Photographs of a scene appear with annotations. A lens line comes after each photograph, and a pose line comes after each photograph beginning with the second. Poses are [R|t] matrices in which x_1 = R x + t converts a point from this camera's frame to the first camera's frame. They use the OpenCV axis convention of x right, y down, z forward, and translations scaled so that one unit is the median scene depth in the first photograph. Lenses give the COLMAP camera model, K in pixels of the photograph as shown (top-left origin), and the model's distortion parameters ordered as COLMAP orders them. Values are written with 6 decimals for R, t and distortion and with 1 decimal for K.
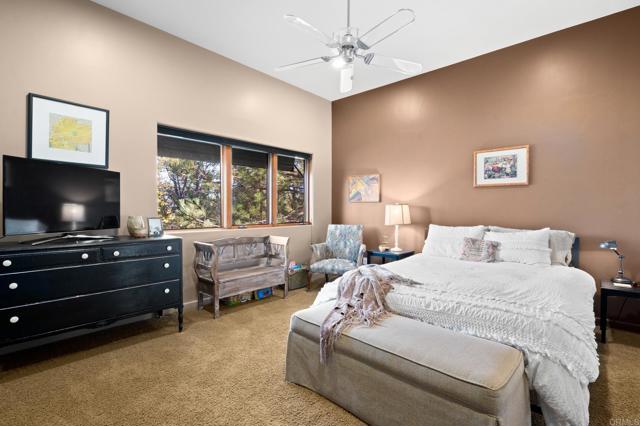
lens RADIAL K [[292.3, 0, 324.1], [0, 292.3, 210.4], [0, 0, 1]] dist [-0.002514, 0.001671]
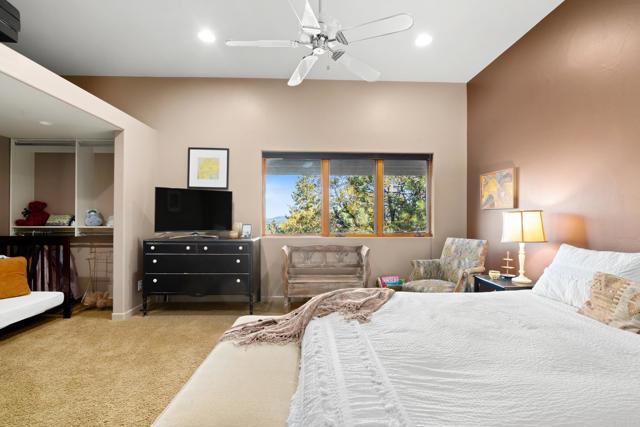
lens RADIAL K [[292.3, 0, 317.7], [0, 292.3, 215.4], [0, 0, 1]] dist [-0.002514, 0.001671]
pose [[0.700603, -0.004712, -0.713536, 0.408625], [-0.006221, 0.999900, -0.012711, 0.000030], [0.713524, 0.013344, 0.700503, 0.218352]]
